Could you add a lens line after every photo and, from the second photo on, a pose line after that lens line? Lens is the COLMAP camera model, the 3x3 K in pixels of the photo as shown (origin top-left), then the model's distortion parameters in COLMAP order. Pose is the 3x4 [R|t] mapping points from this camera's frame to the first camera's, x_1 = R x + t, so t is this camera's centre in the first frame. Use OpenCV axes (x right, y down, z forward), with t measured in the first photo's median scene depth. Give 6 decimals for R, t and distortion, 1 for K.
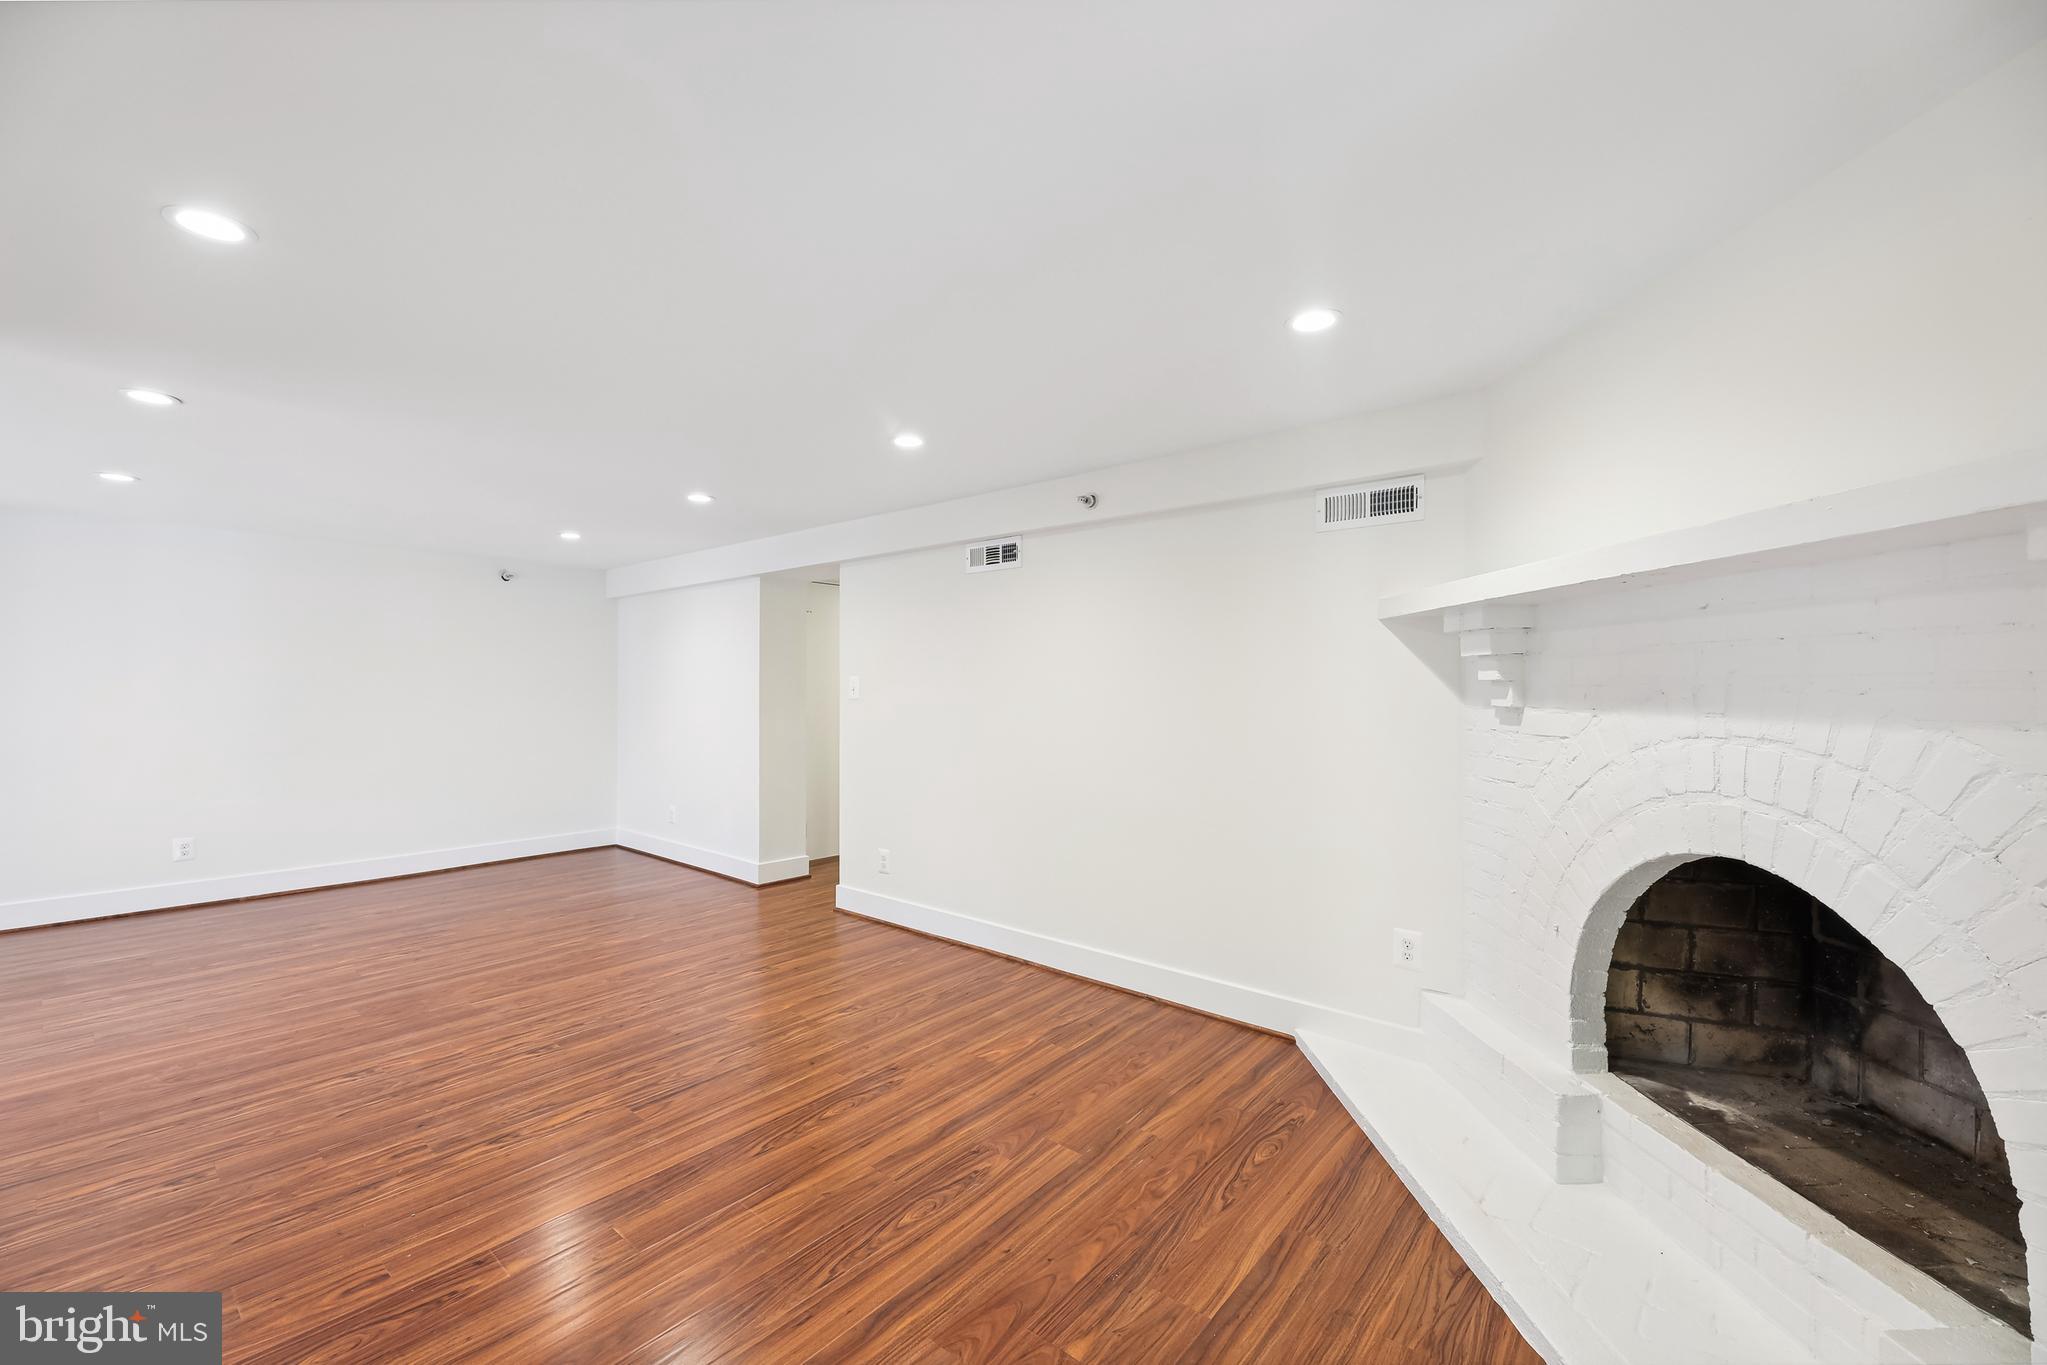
lens RADIAL K [[819.7, 0, 1015.5], [0, 819.7, 689.6], [0, 0, 1]] dist [-0.002397, -0.000989]
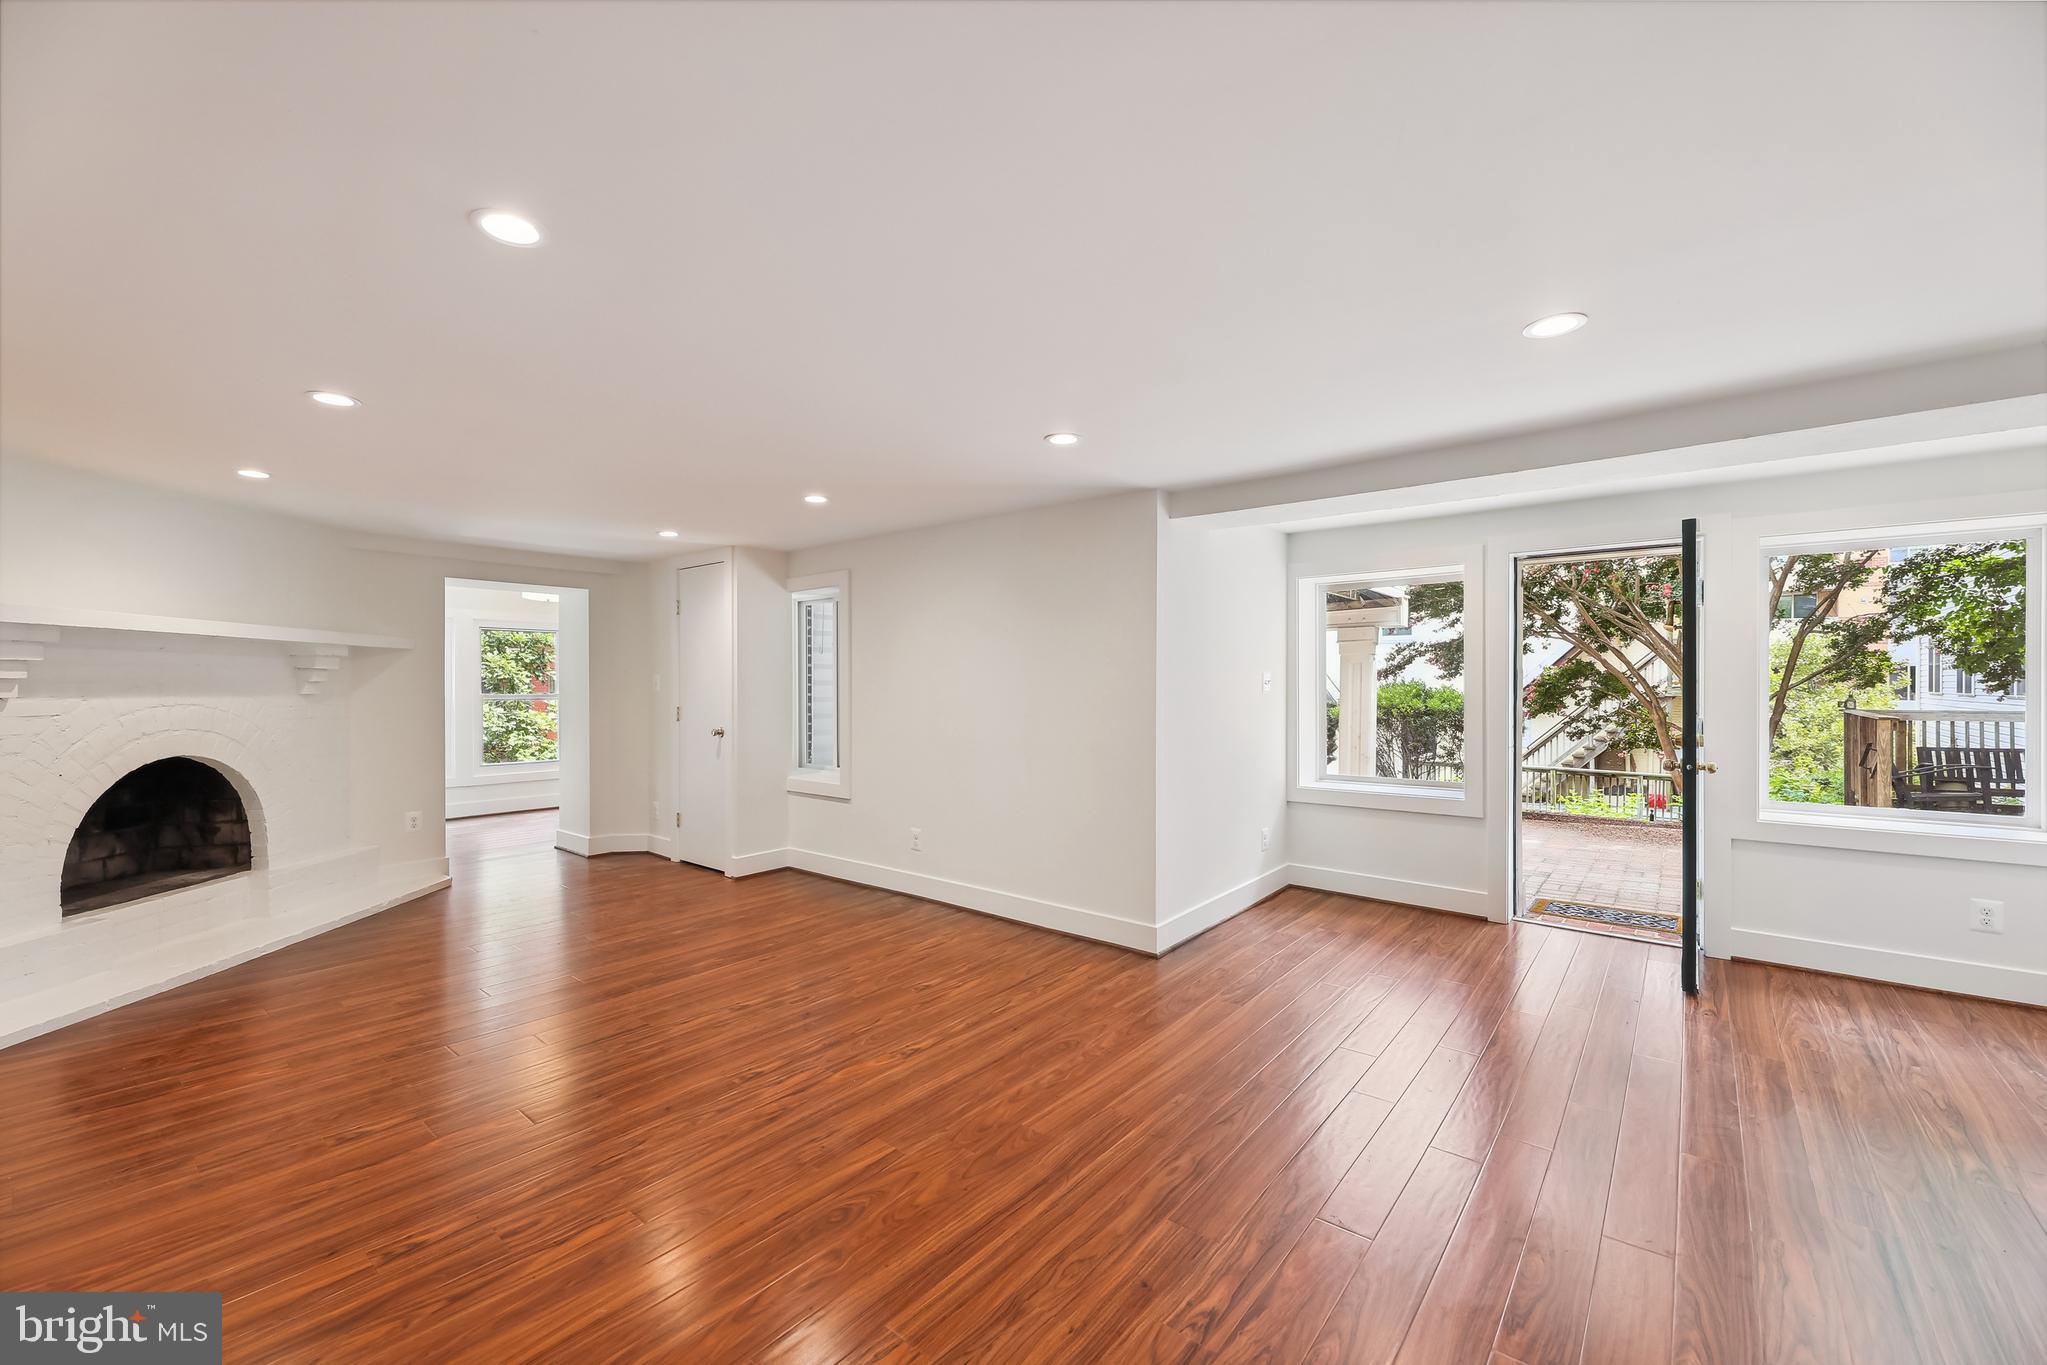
lens RADIAL K [[819.7, 0, 1019.3], [0, 819.7, 688.0], [0, 0, 1]] dist [-0.002397, -0.000989]
pose [[-0.999928, 0.000034, -0.011975, -0.871824], [-0.000073, 0.999960, 0.008959, -0.007461], [0.011974, 0.008959, -0.999888, 1.924330]]
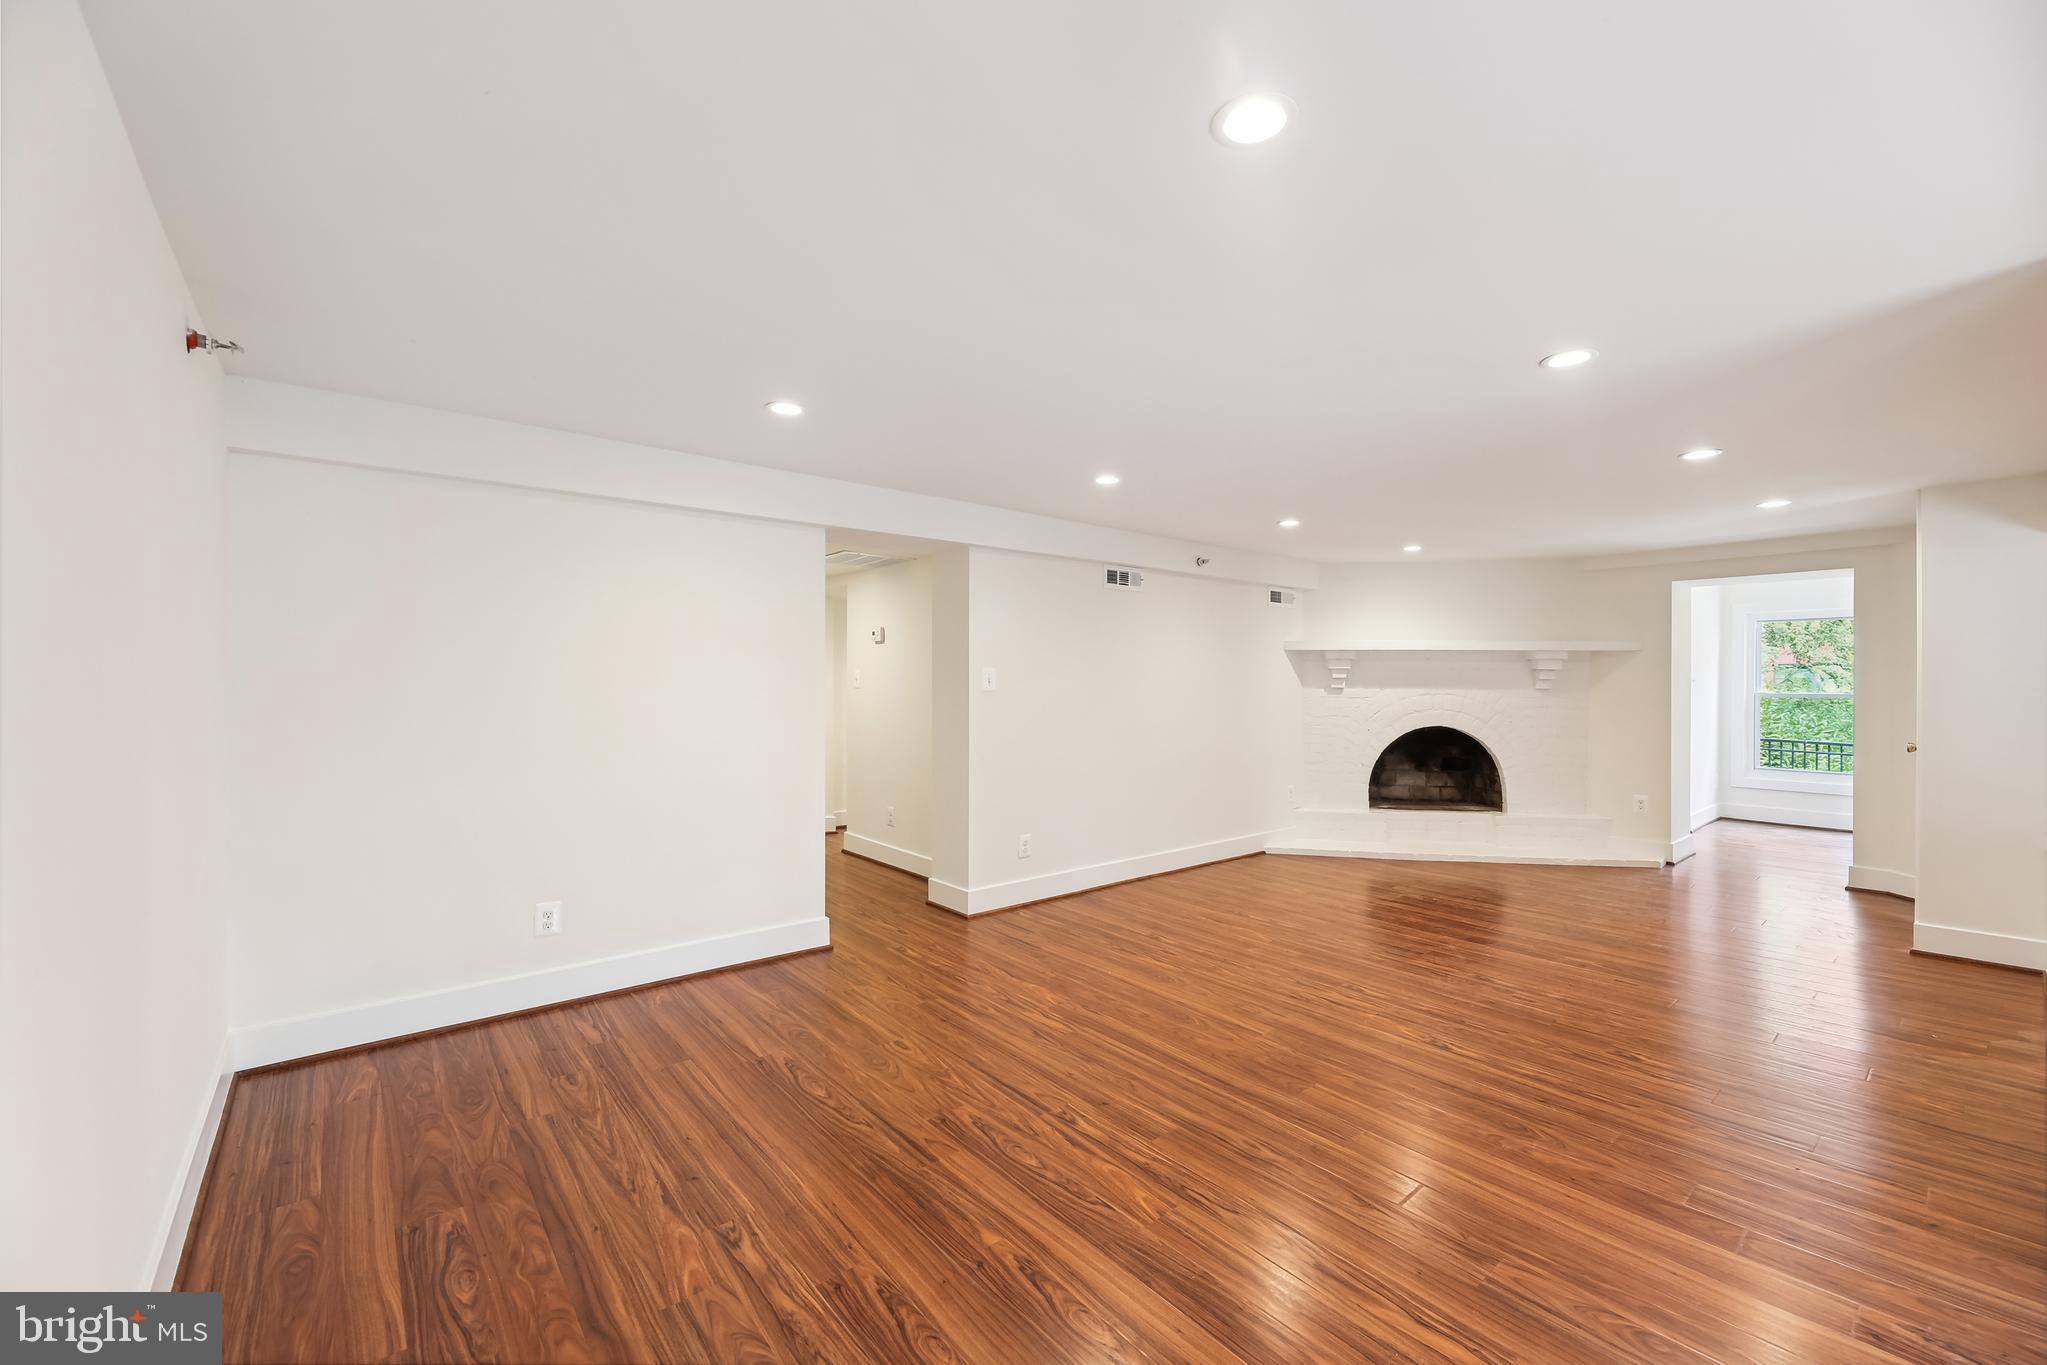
lens RADIAL K [[819.7, 0, 1009.9], [0, 819.7, 686.7], [0, 0, 1]] dist [-0.002397, -0.000989]
pose [[0.186823, -0.005452, 0.982378, -1.820962], [0.000939, 0.999985, 0.005371, 0.001120], [-0.982393, -0.000081, 0.186826, 1.264578]]
